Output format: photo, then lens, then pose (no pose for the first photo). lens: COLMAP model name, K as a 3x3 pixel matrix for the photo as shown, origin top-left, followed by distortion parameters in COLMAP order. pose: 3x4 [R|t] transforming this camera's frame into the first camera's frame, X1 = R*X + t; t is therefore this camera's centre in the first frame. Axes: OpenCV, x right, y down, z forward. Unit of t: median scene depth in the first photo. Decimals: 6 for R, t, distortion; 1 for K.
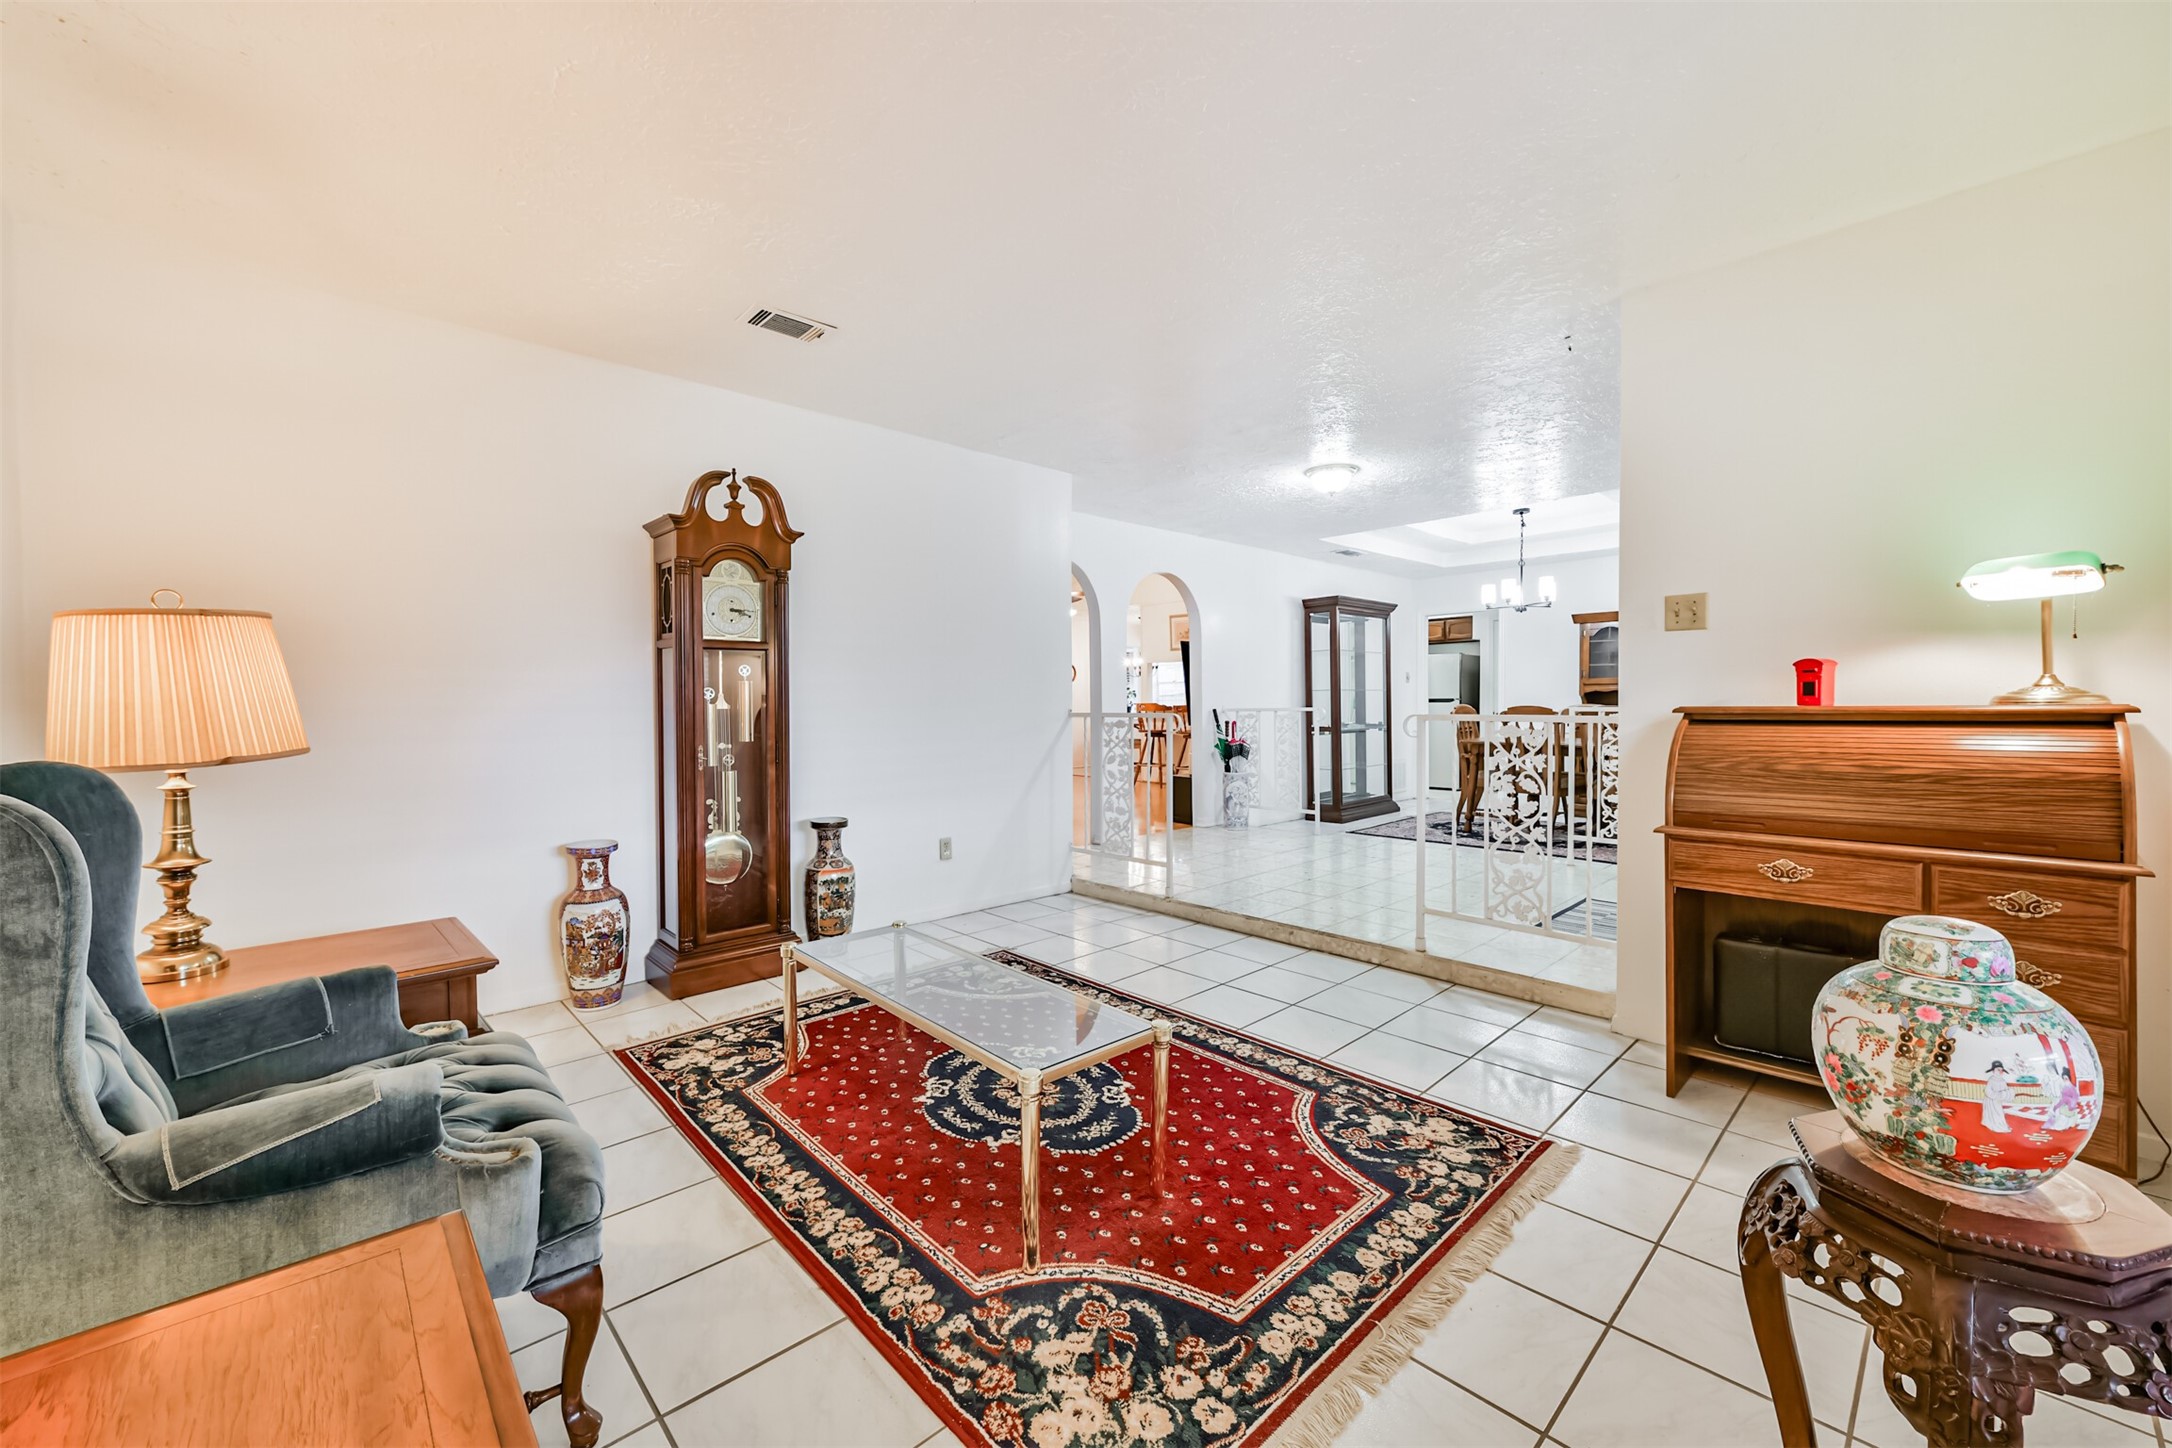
lens RADIAL K [[851.5, 0, 1084.6], [0, 851.5, 713.1], [0, 0, 1]] dist [-0.001451, -0.000306]
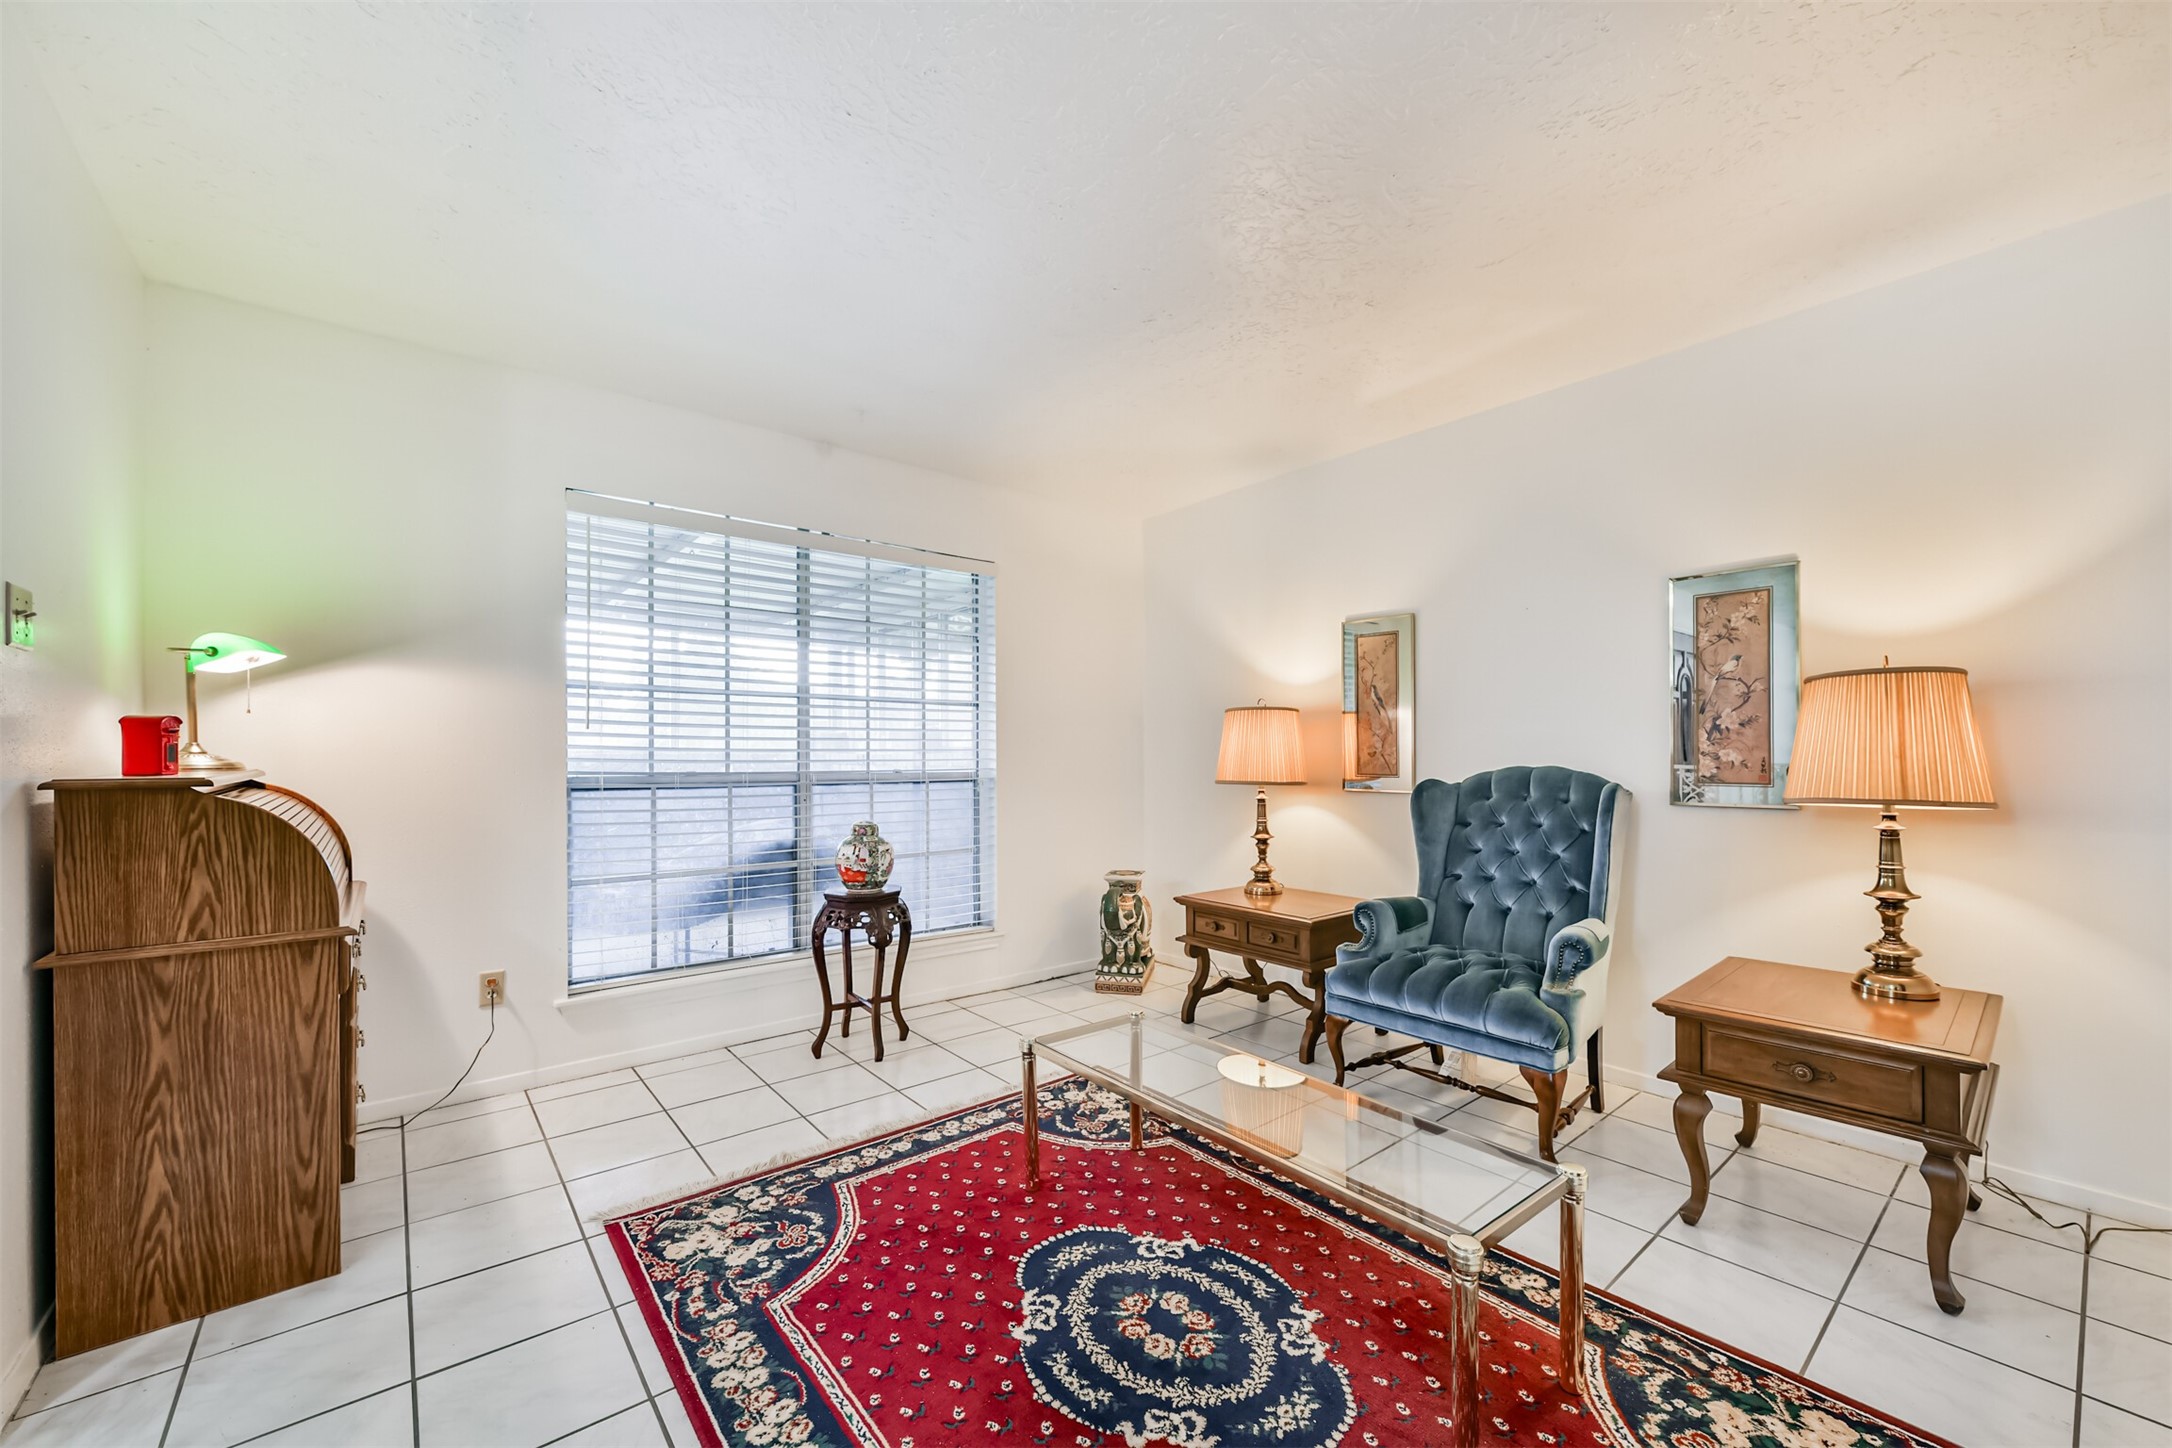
lens RADIAL K [[851.5, 0, 1087.4], [0, 851.5, 741.8], [0, 0, 1]] dist [-0.001451, -0.000306]
pose [[-0.998136, 0.009693, 0.060253, -0.061772], [0.009812, 0.999950, 0.001674, -0.038080], [-0.060234, 0.002262, -0.998182, 2.062742]]
